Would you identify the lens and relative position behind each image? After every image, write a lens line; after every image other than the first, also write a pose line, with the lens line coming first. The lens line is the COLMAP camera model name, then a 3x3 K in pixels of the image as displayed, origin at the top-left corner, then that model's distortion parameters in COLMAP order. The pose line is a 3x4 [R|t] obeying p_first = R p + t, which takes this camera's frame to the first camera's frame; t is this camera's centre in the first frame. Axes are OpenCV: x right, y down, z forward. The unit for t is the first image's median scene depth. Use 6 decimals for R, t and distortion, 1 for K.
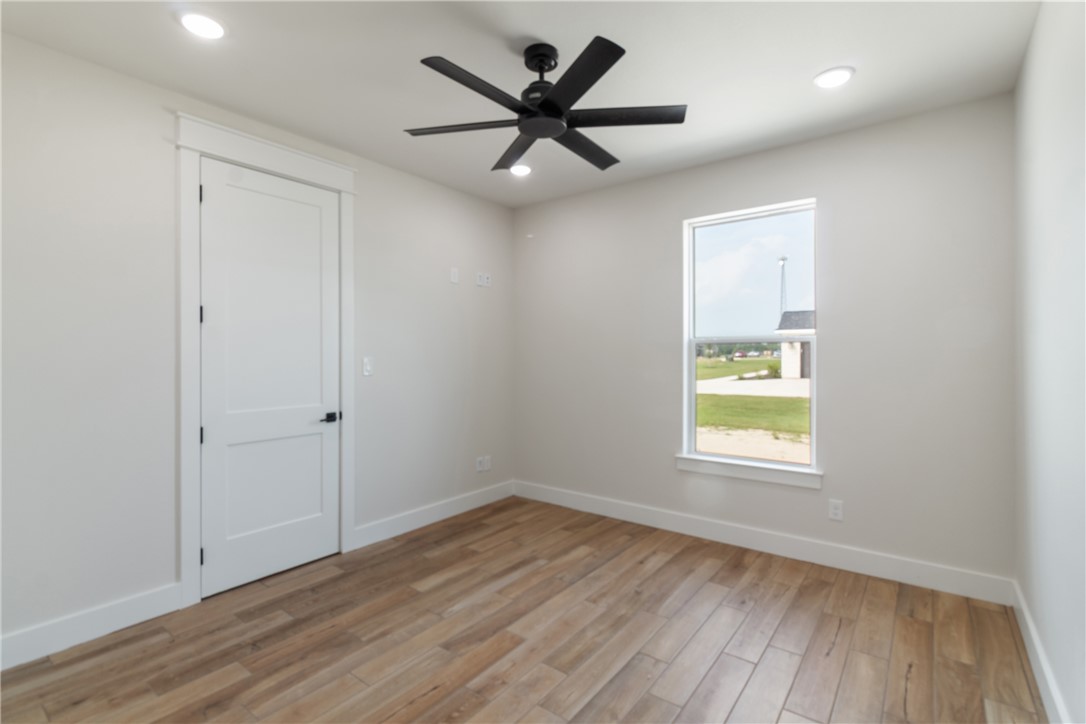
lens RADIAL K [[506.8, 0, 543.4], [0, 506.8, 357.2], [0, 0, 1]] dist [0.004099, 0.000203]
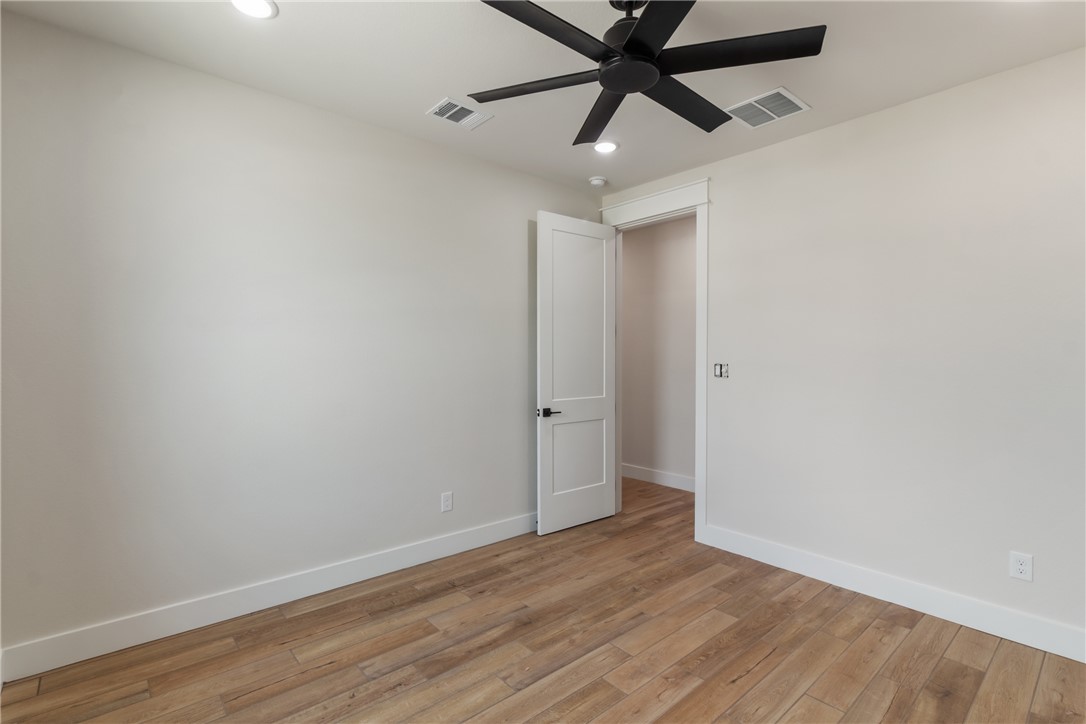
lens RADIAL K [[506.8, 0, 543.4], [0, 506.8, 361.1], [0, 0, 1]] dist [0.004099, 0.000203]
pose [[-0.980124, -0.004707, 0.198332, -0.035091], [-0.002317, 0.999922, 0.012279, -0.010522], [-0.198375, 0.011575, -0.980058, 1.993610]]
